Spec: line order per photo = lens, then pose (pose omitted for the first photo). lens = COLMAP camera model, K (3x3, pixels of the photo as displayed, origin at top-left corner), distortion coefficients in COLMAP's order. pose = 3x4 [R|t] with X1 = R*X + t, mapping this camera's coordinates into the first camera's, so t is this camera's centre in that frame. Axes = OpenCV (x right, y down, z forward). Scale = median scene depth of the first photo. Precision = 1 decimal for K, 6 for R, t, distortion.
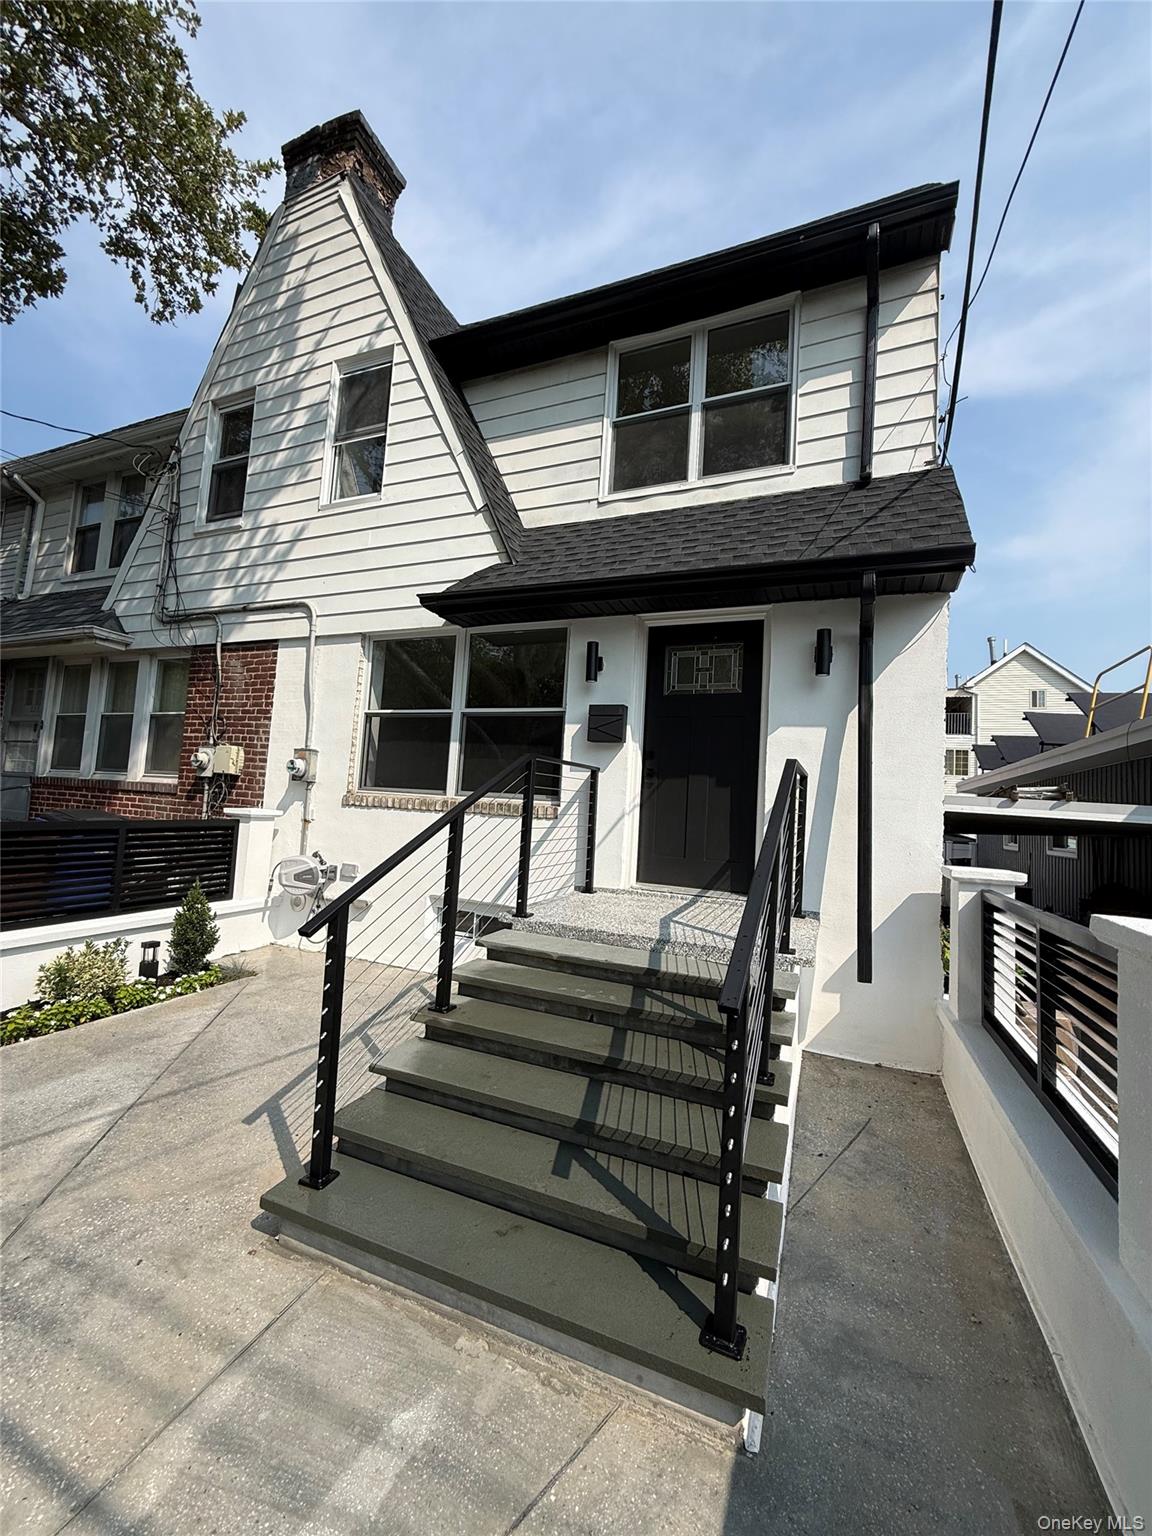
lens RADIAL K [[613.5, 0, 572.1], [0, 613.5, 765.4], [0, 0, 1]] dist [0.000119, 0.000267]
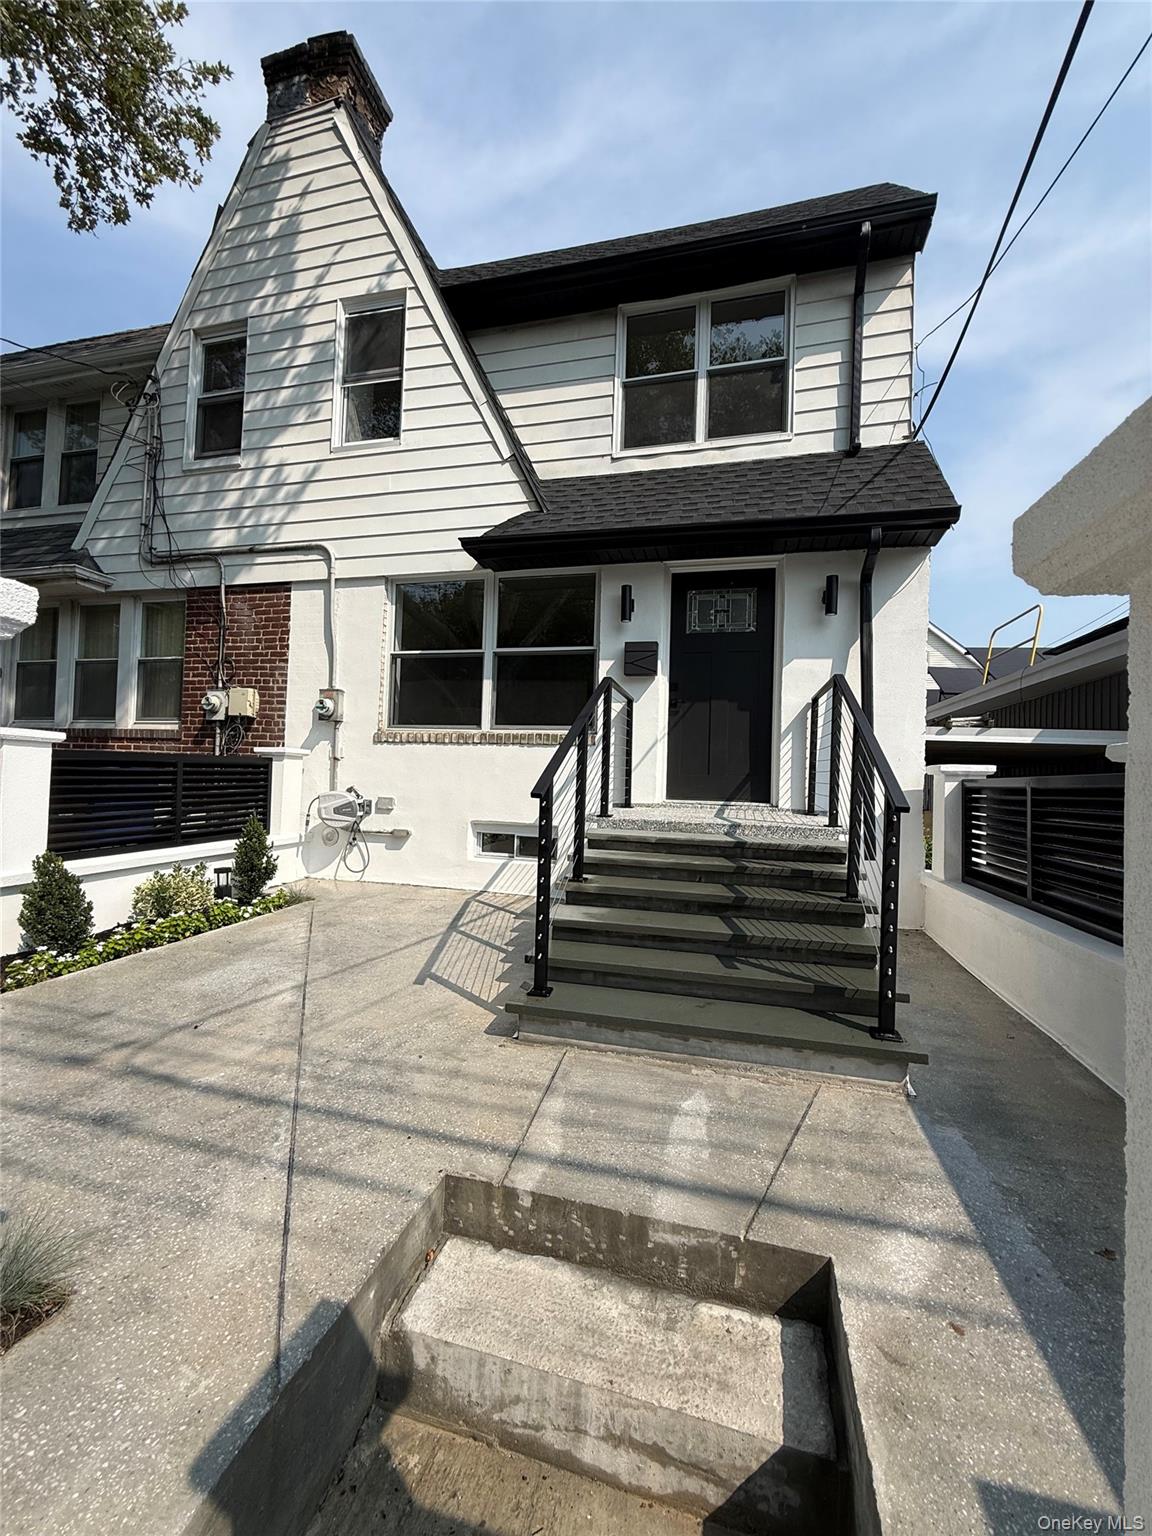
lens RADIAL K [[613.5, 0, 576.4], [0, 613.5, 764.2], [0, 0, 1]] dist [0.000119, 0.000267]
pose [[0.988490, -0.024738, 0.149247, -0.199811], [0.016669, 0.998343, 0.055076, 0.052425], [-0.150362, -0.051954, 0.987265, -0.091656]]
